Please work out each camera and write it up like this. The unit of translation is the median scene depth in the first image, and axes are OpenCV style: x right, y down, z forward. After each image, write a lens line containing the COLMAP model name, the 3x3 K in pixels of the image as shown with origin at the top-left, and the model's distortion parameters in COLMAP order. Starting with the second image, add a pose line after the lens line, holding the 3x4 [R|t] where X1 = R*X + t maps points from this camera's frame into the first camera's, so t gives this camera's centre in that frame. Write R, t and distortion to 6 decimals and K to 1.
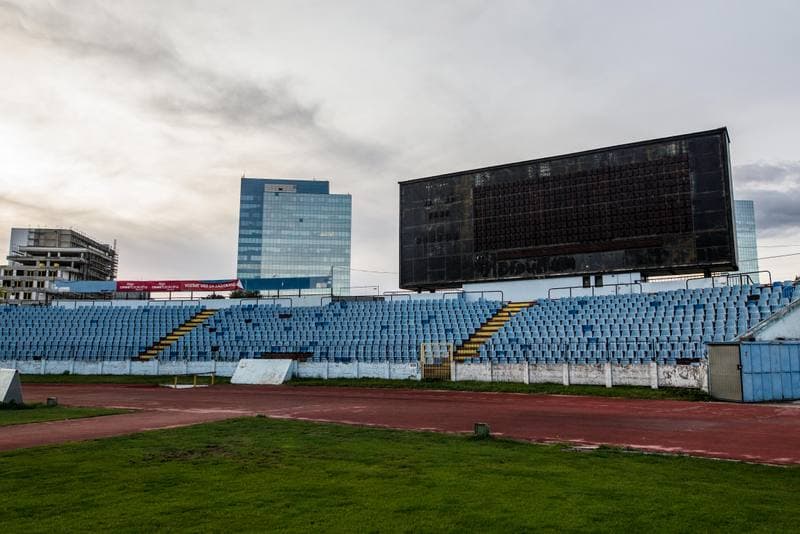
lens RADIAL K [[637.2, 0, 406.6], [0, 637.2, 269.5], [0, 0, 1]] dist [-0.034655, 0.016881]
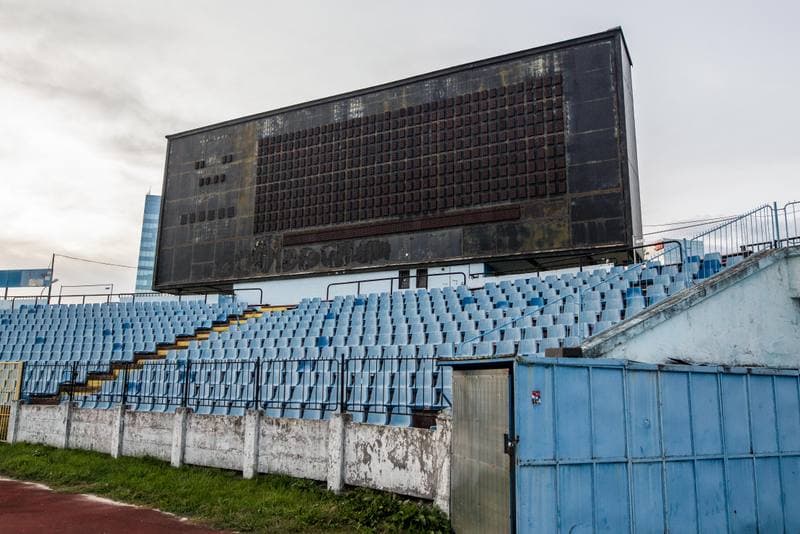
lens RADIAL K [[637.2, 0, 397.2], [0, 637.2, 267.3], [0, 0, 1]] dist [-0.034655, 0.016881]
pose [[0.998341, 0.033403, 0.046895, 0.254962], [-0.030041, 0.997048, -0.070665, 0.053794], [-0.049117, 0.069139, 0.996397, 0.394299]]
